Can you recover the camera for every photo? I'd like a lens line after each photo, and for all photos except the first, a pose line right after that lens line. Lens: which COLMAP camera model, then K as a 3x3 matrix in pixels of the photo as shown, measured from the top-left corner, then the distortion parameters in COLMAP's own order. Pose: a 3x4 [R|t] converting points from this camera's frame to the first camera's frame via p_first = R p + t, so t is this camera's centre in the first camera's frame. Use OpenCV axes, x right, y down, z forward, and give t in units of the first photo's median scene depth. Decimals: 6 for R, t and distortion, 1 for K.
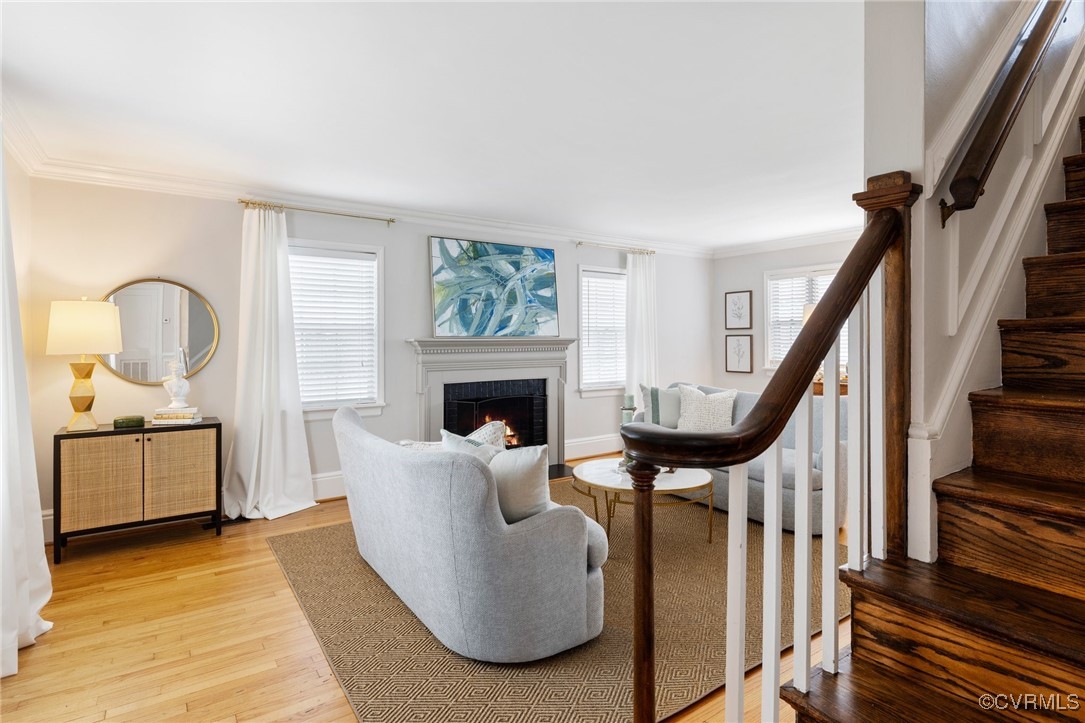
lens RADIAL K [[553.3, 0, 542.9], [0, 553.3, 345.0], [0, 0, 1]] dist [0.000178, 0.000021]
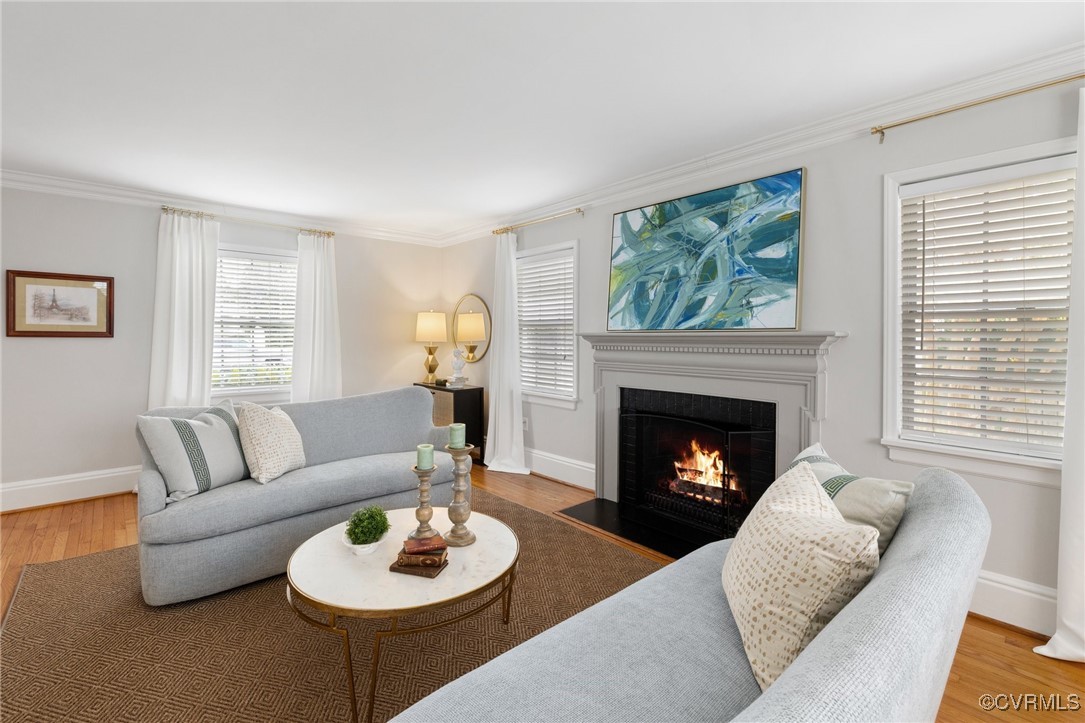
lens RADIAL K [[475.9, 0, 537.6], [0, 475.9, 325.7], [0, 0, 1]] dist [-0.000031, -0.000009]
pose [[0.115458, -0.003024, -0.993308, 0.489035], [0.002768, 0.999992, -0.002723, -0.019359], [0.993308, -0.002435, 0.115466, 0.745319]]
